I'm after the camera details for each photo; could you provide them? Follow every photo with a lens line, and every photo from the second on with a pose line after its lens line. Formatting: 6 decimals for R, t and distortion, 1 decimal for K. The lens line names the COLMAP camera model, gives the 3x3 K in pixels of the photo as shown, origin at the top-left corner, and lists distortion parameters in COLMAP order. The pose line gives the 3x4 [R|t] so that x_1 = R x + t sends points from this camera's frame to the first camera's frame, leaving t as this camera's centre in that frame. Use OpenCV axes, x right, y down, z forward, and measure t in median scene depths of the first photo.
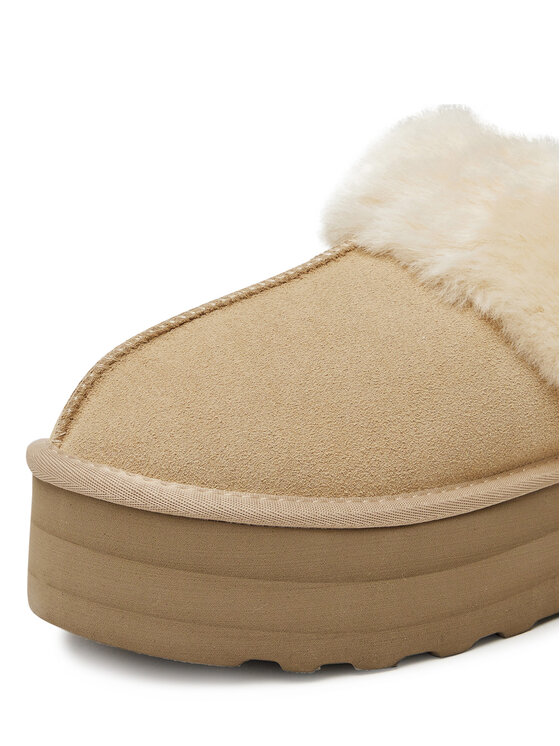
lens RADIAL K [[1711.1, 0, 283.6], [0, 1711.1, 311.6], [0, 0, 1]] dist [-0.016489, 0.000000]
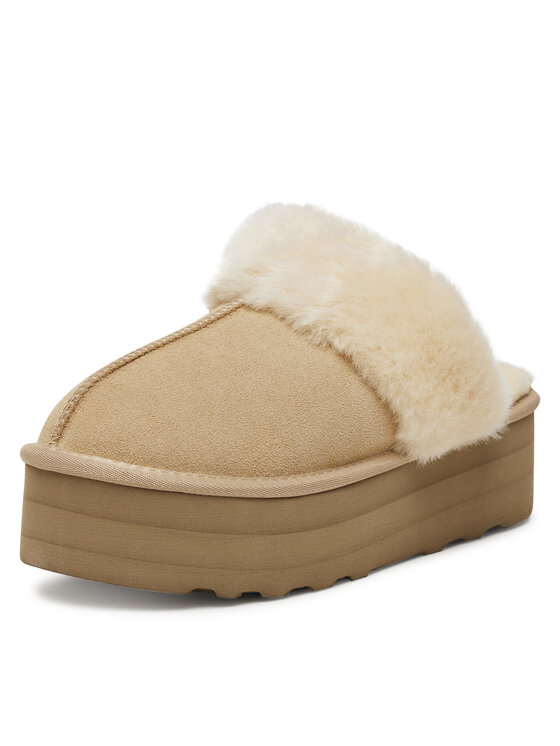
lens RADIAL K [[2192.1, 0, 279.9], [0, 2192.1, 373.1], [0, 0, 1]] dist [-0.034925, 0.000000]
pose [[0.977313, -0.006450, 0.211700, -0.326928], [0.006425, 0.999979, 0.000809, 0.017709], [-0.211701, 0.000569, 0.977334, -0.799295]]
